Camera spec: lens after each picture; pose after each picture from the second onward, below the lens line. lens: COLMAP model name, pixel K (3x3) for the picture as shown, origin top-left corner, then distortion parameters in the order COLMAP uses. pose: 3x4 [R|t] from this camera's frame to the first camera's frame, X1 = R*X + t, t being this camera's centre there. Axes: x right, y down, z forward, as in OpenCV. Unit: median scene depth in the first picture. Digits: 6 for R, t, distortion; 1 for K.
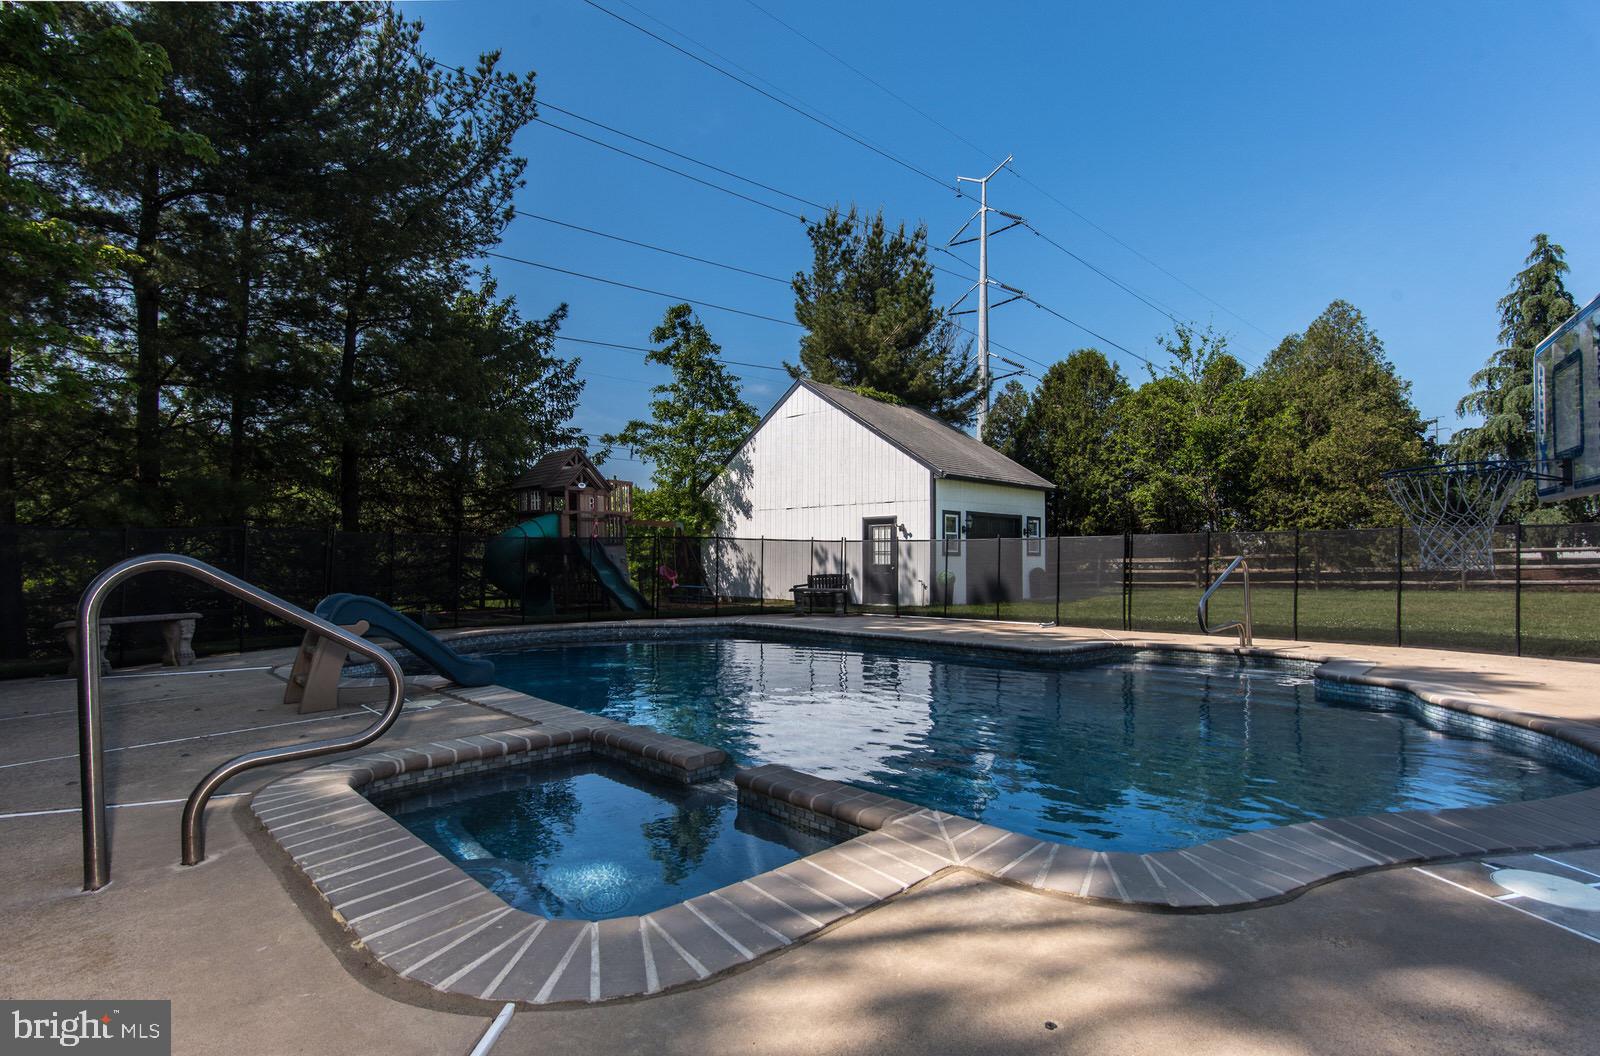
lens RADIAL K [[781.6, 0, 797.9], [0, 781.6, 532.0], [0, 0, 1]] dist [0.002025, 0.000111]
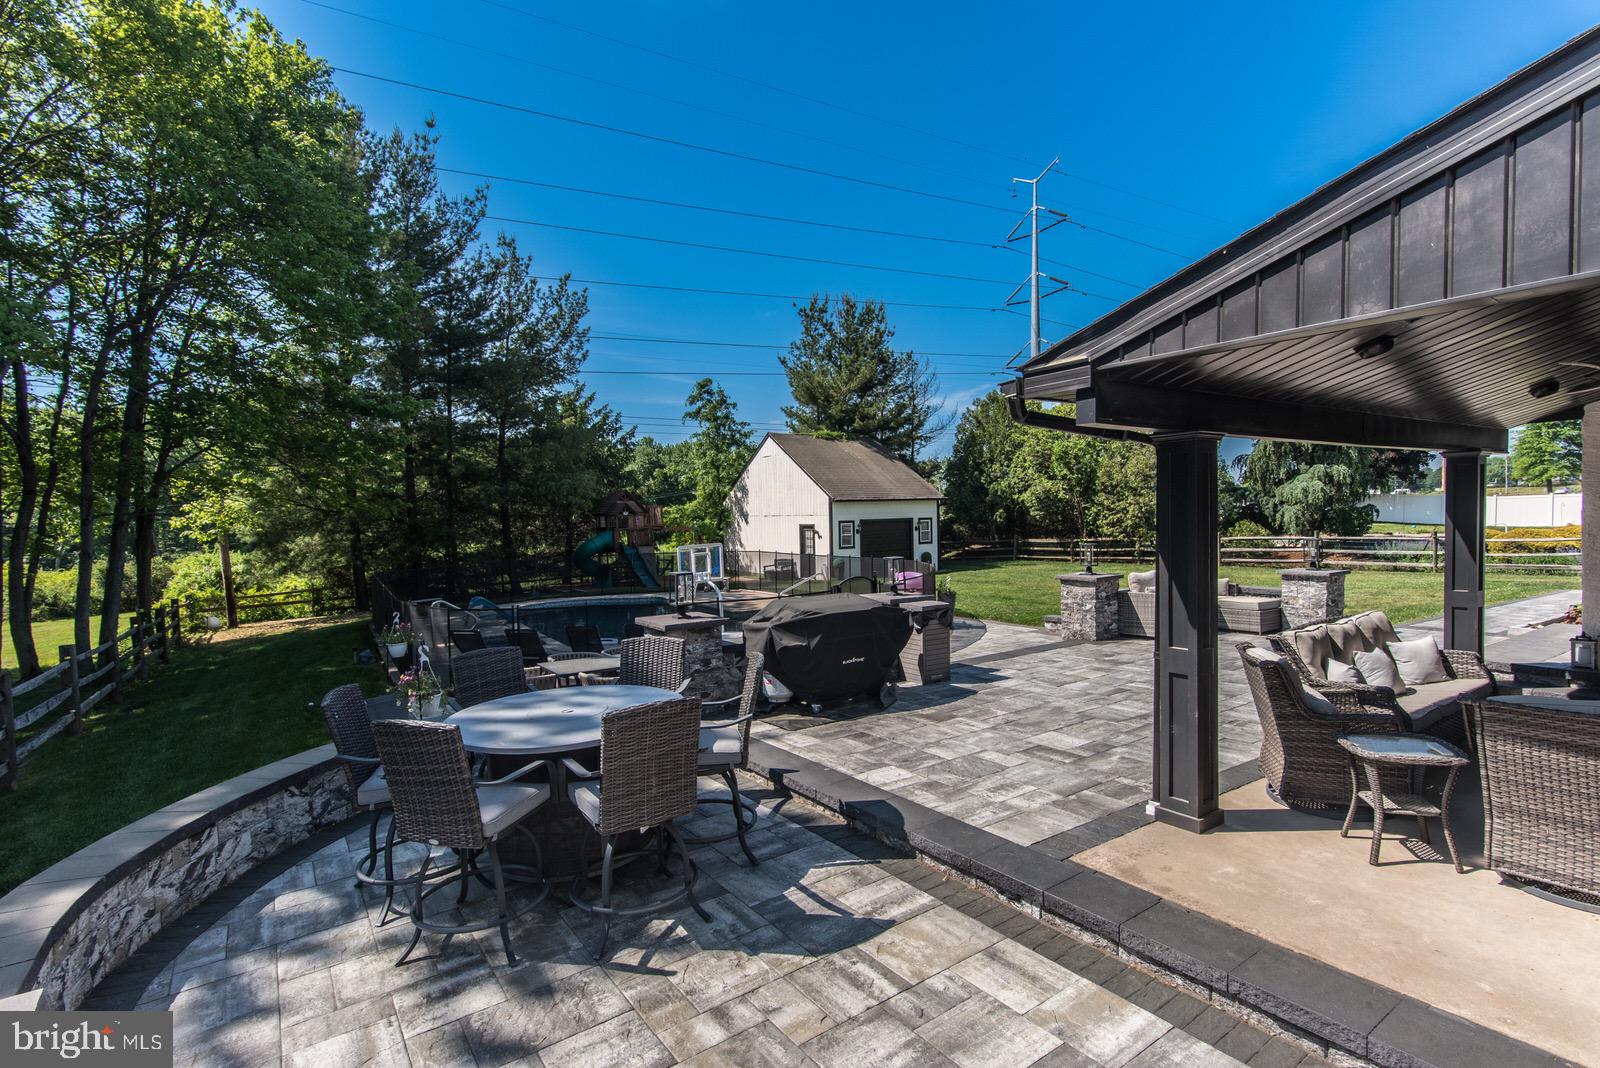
lens RADIAL K [[794.2, 0, 801.6], [0, 794.2, 534.9], [0, 0, 1]] dist [0.001922, 0.000363]
pose [[0.978941, -0.017002, -0.203432, 0.355755], [0.030112, 0.997651, 0.061521, -0.082160], [0.201909, -0.066351, 0.977154, -0.505881]]
